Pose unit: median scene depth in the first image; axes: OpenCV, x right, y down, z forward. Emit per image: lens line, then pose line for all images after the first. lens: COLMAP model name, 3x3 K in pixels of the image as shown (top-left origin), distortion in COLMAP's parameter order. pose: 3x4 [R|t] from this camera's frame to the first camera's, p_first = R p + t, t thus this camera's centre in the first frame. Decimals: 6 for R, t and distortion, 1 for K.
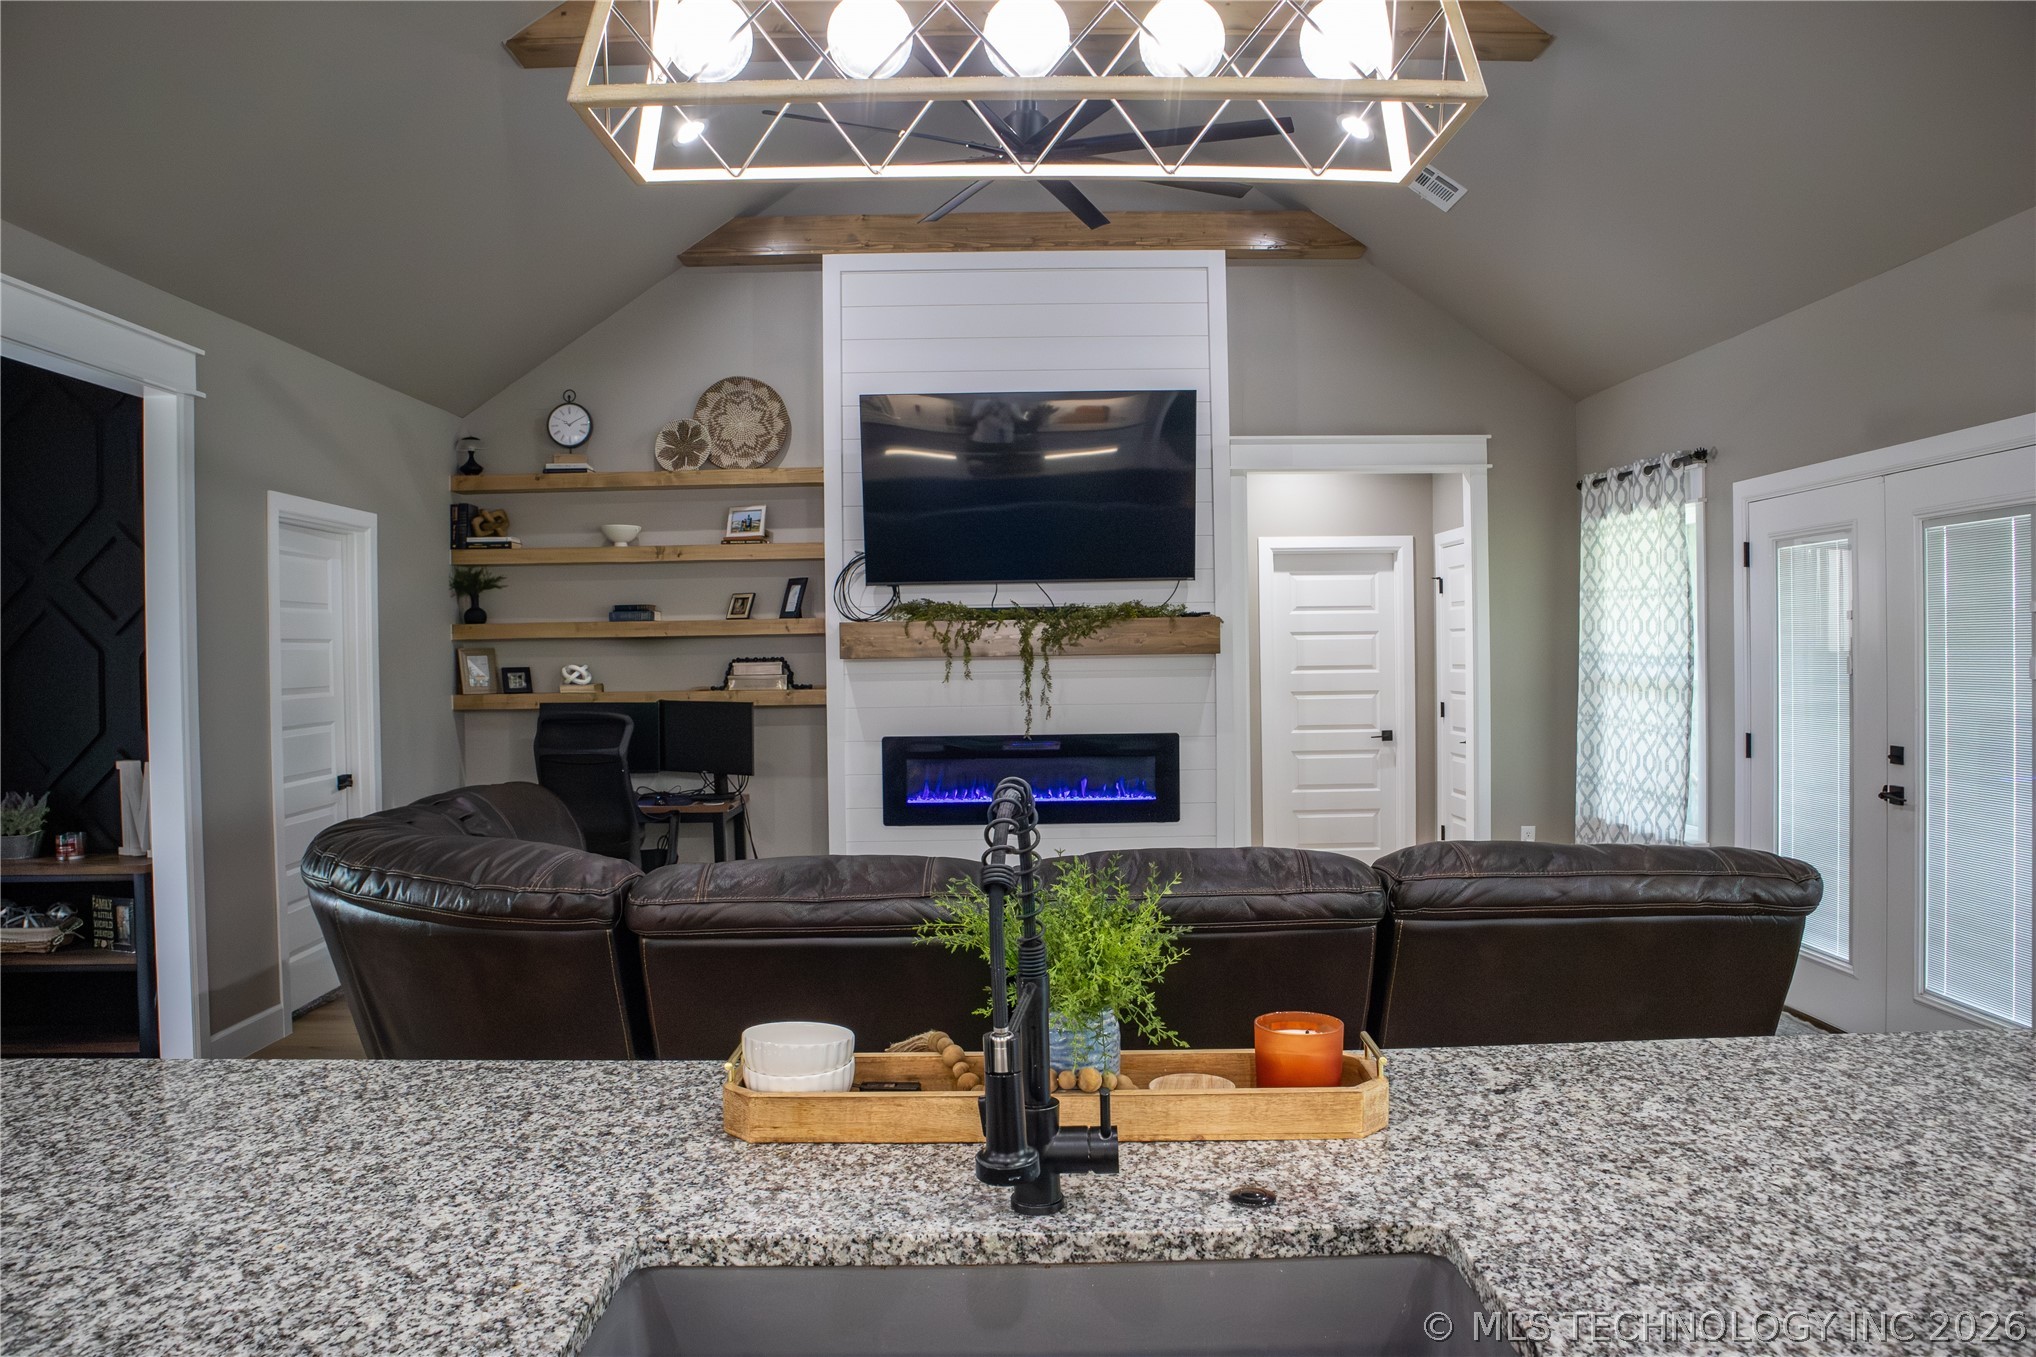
lens RADIAL K [[1383.7, 0, 1018.0], [0, 1383.7, 678.5], [0, 0, 1]] dist [-0.140420, 0.080737]
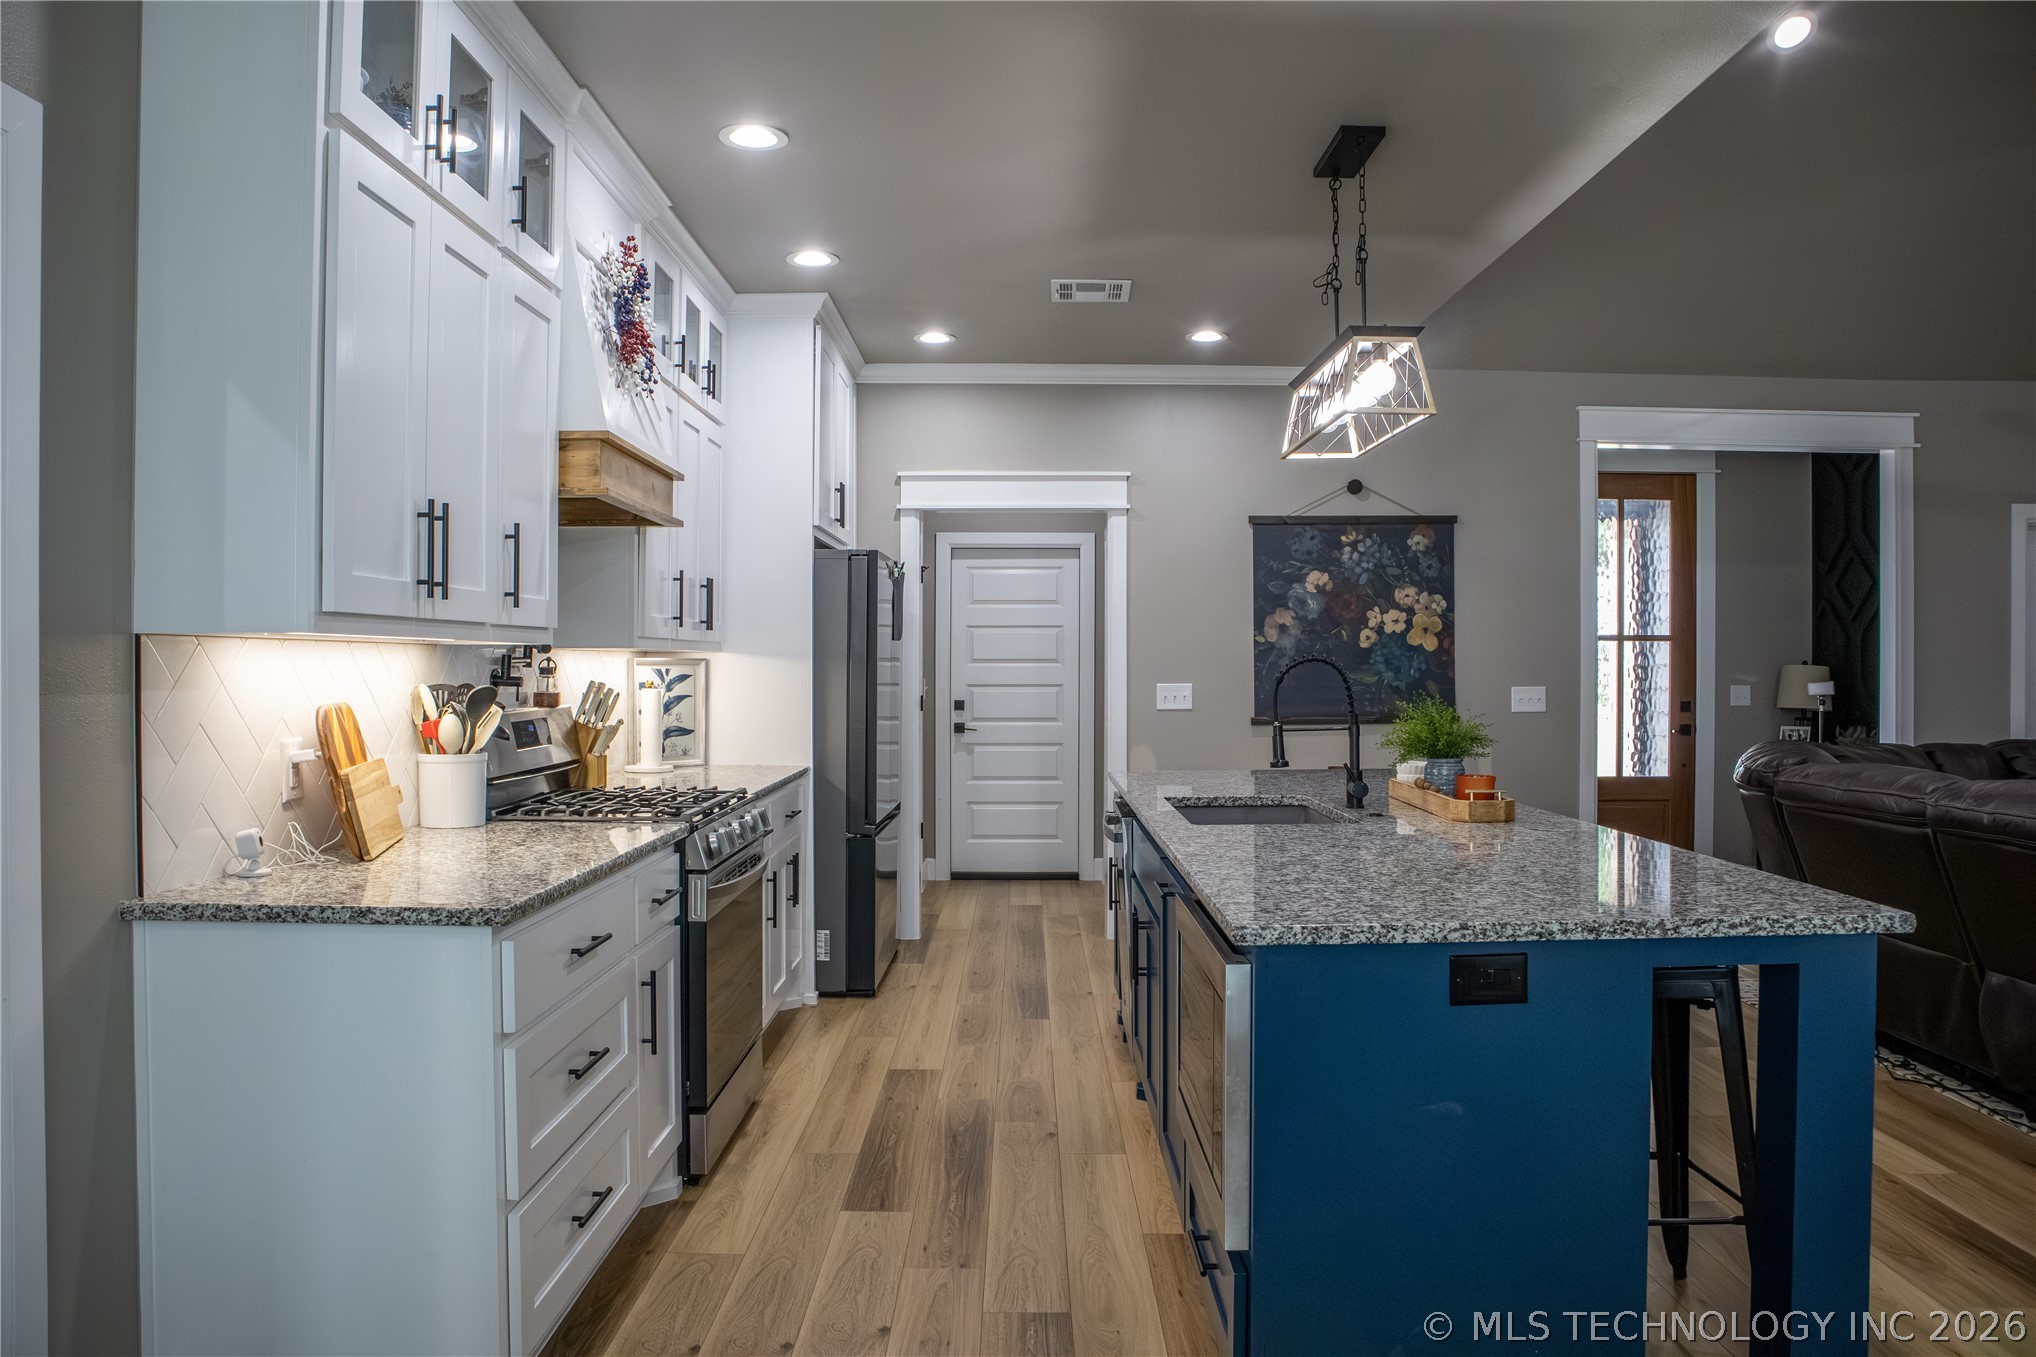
lens RADIAL K [[1383.7, 0, 1018.0], [0, 1383.7, 678.5], [0, 0, 1]] dist [-0.140420, 0.080737]
pose [[-0.021185, 0.020122, -0.999573, 0.524362], [-0.015947, 0.999663, 0.020461, 0.011886], [0.999648, 0.016373, -0.020857, 0.057386]]
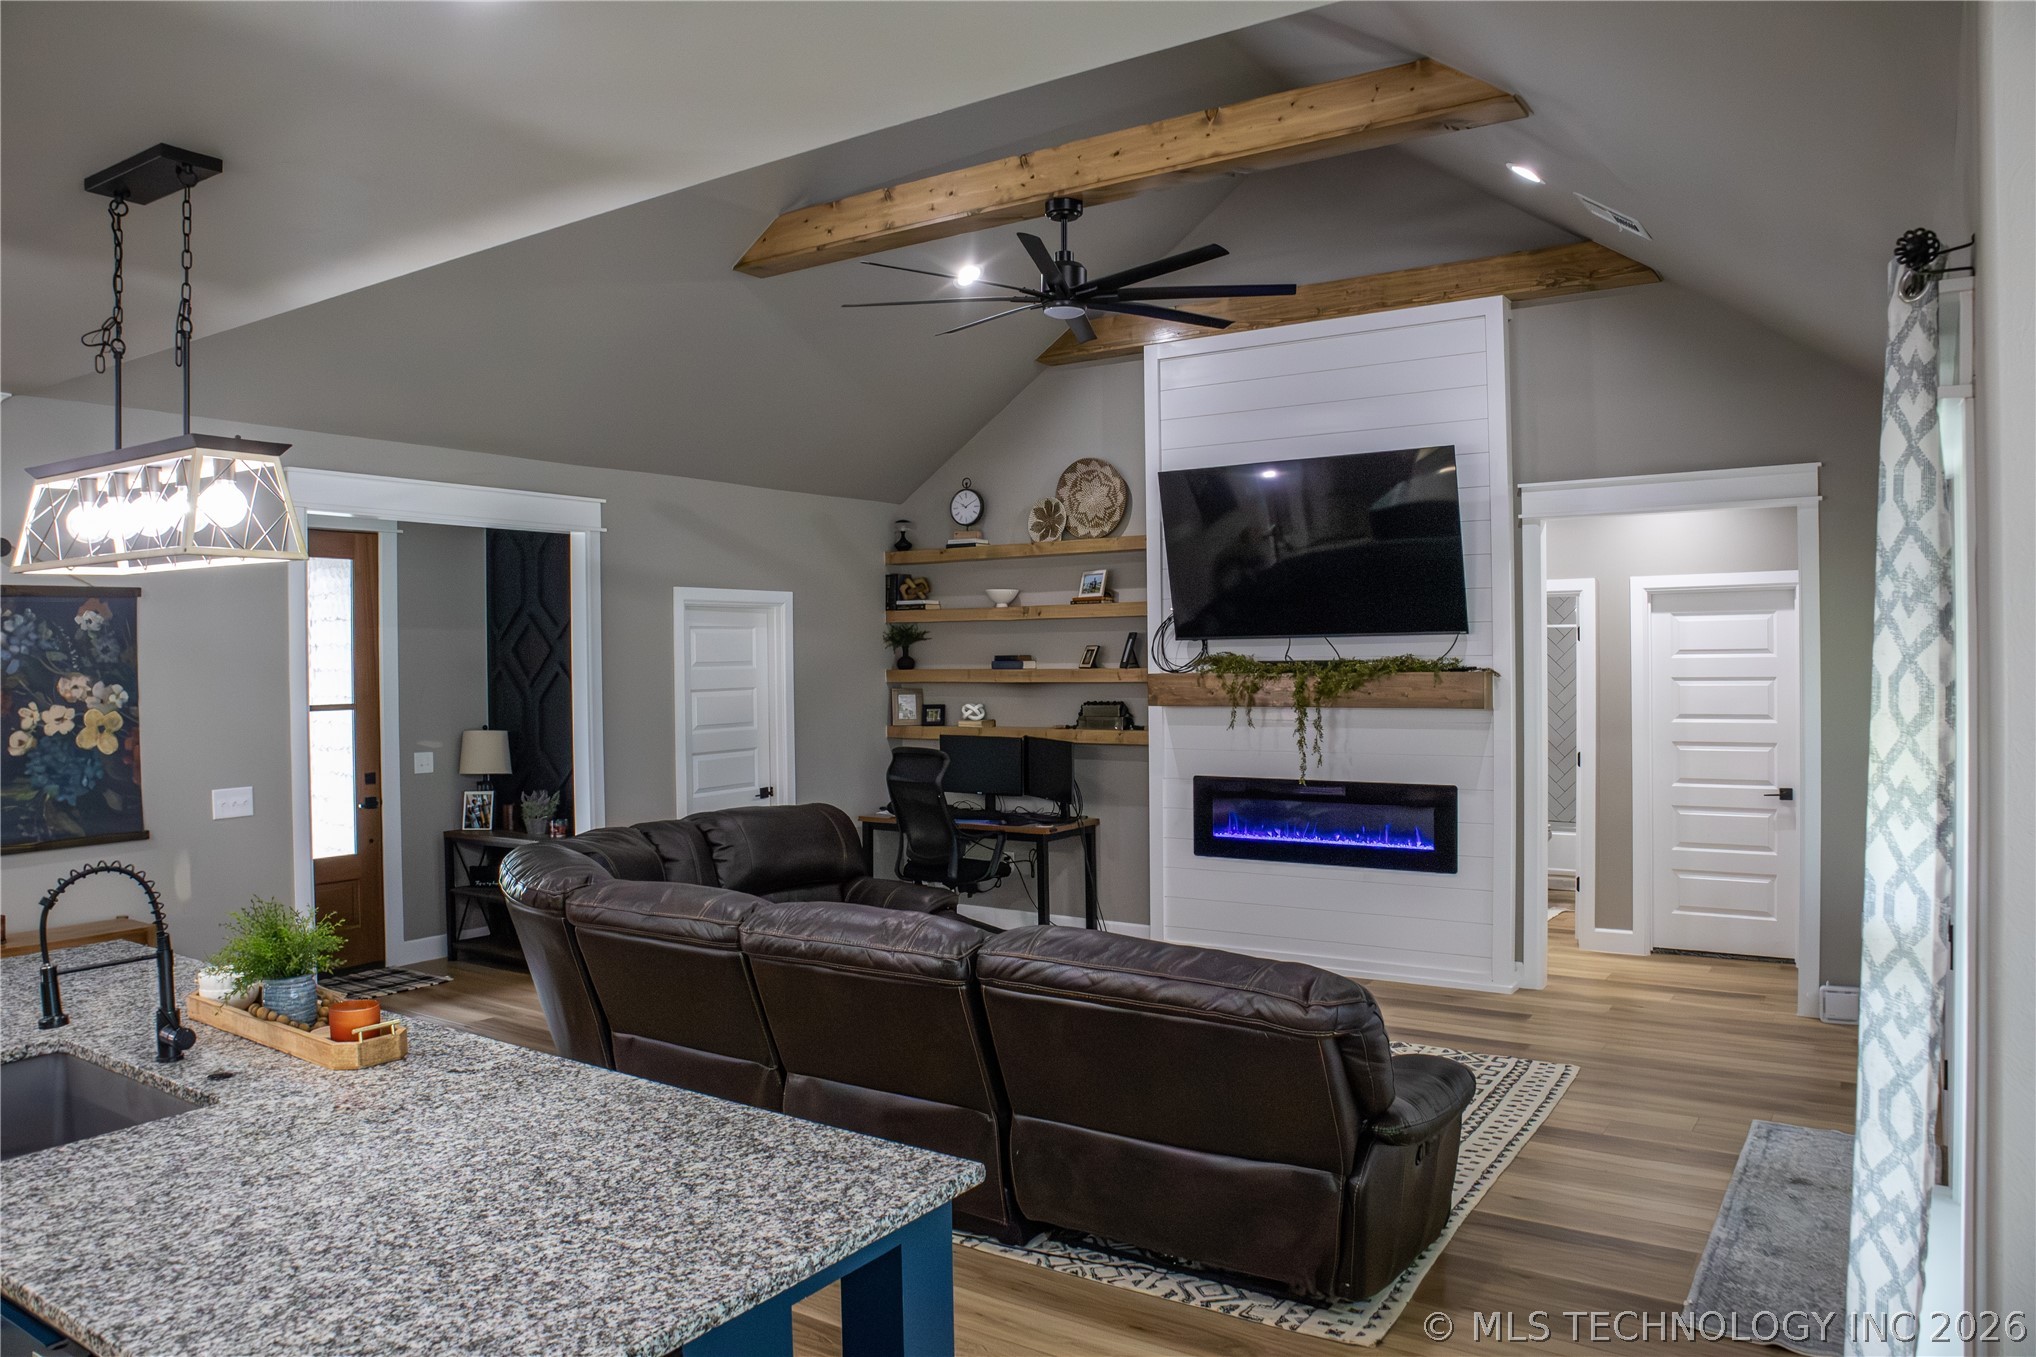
lens RADIAL K [[1383.7, 0, 1018.0], [0, 1383.7, 678.5], [0, 0, 1]] dist [-0.140420, 0.080737]
pose [[0.825859, 0.012187, -0.563744, 0.411426], [-0.008336, 0.999921, 0.009405, -0.045122], [0.563815, -0.003067, 0.825896, 0.001669]]
